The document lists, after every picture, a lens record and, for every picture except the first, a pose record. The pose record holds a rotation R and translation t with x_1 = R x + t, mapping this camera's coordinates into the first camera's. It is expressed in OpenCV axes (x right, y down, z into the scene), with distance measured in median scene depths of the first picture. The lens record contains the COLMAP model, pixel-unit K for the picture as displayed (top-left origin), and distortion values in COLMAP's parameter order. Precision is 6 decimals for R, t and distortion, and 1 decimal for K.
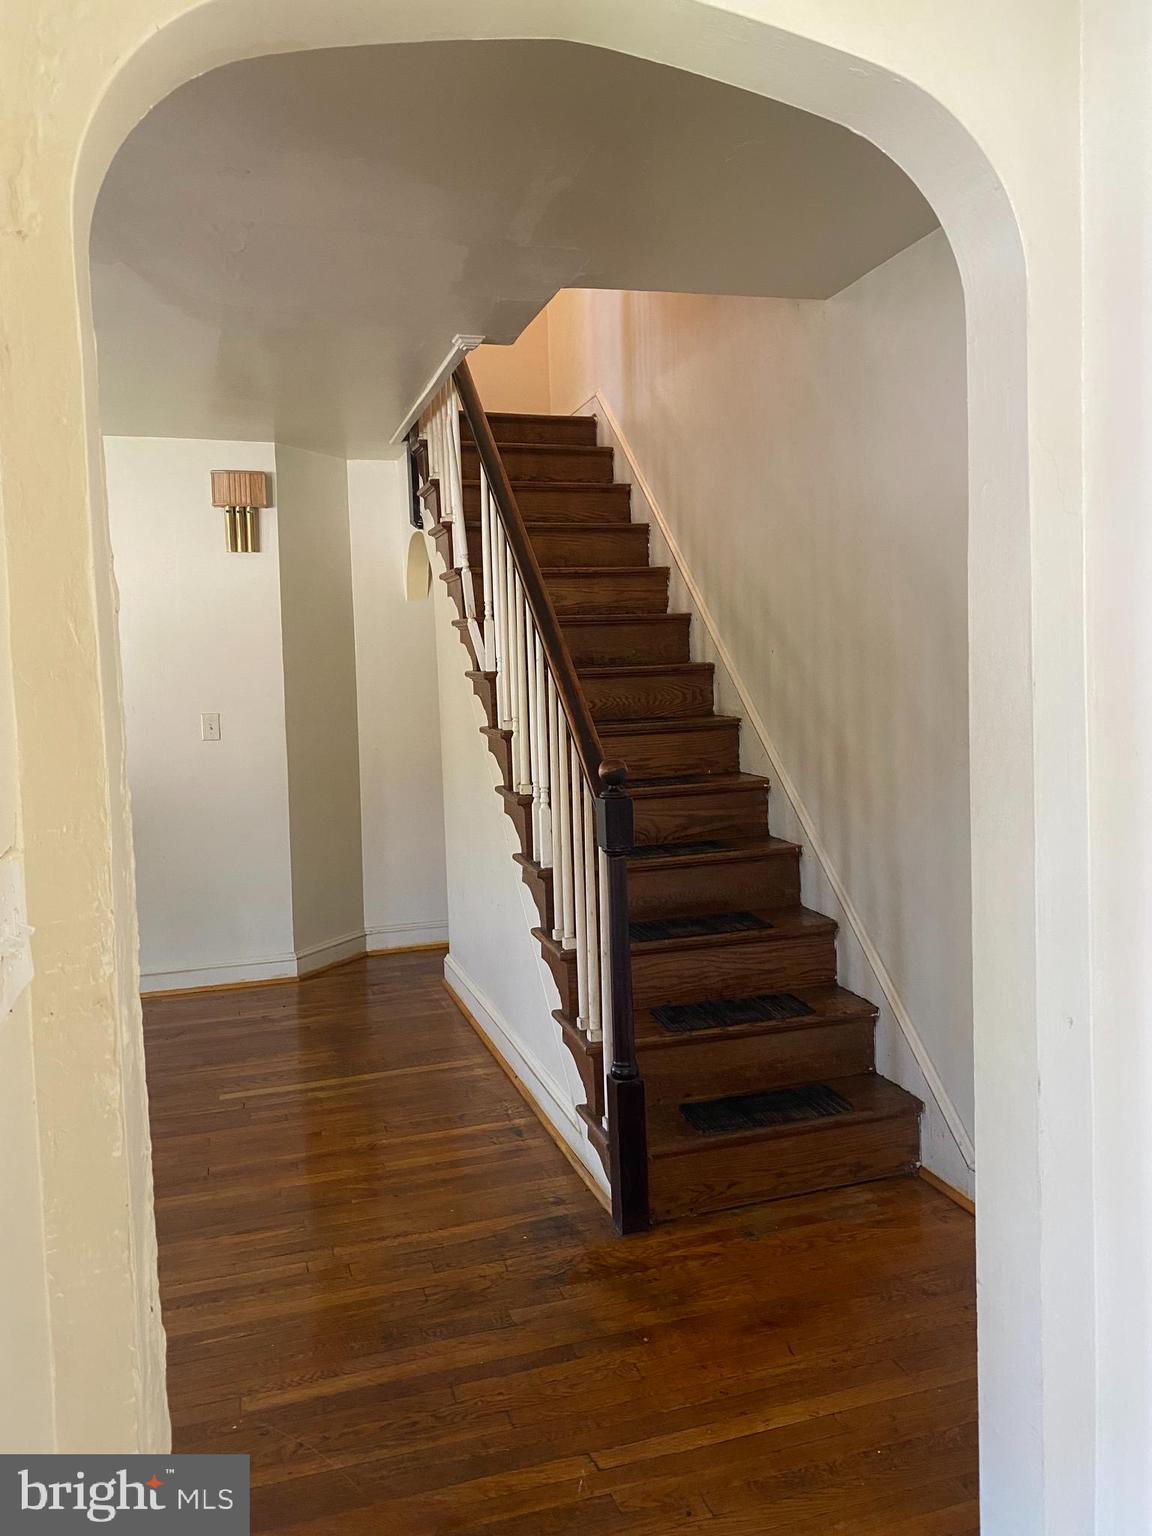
lens RADIAL K [[1162.8, 0, 579.4], [0, 1162.8, 773.0], [0, 0, 1]] dist [0.064800, -0.077497]
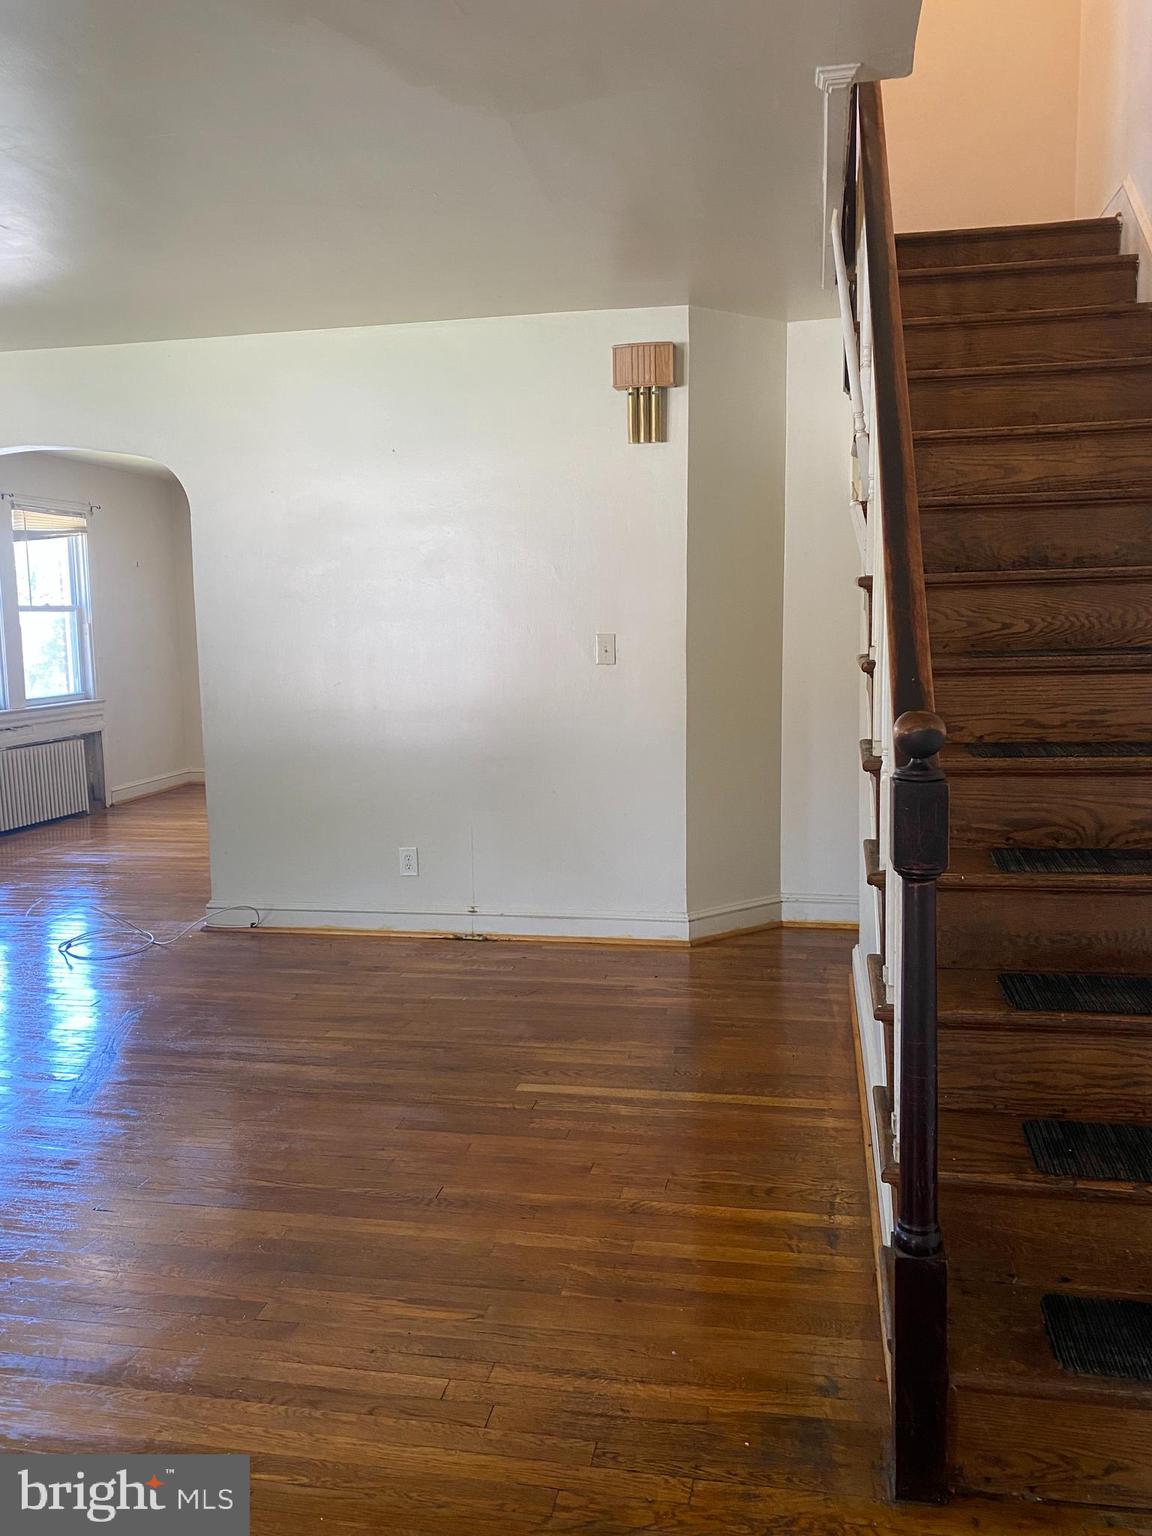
lens RADIAL K [[1162.8, 0, 579.1], [0, 1162.8, 764.2], [0, 0, 1]] dist [0.064800, -0.077497]
pose [[0.881637, 0.072955, -0.466254, 0.098858], [-0.047896, 0.996710, 0.065389, -0.010791], [0.469491, -0.035318, 0.882231, 0.265072]]
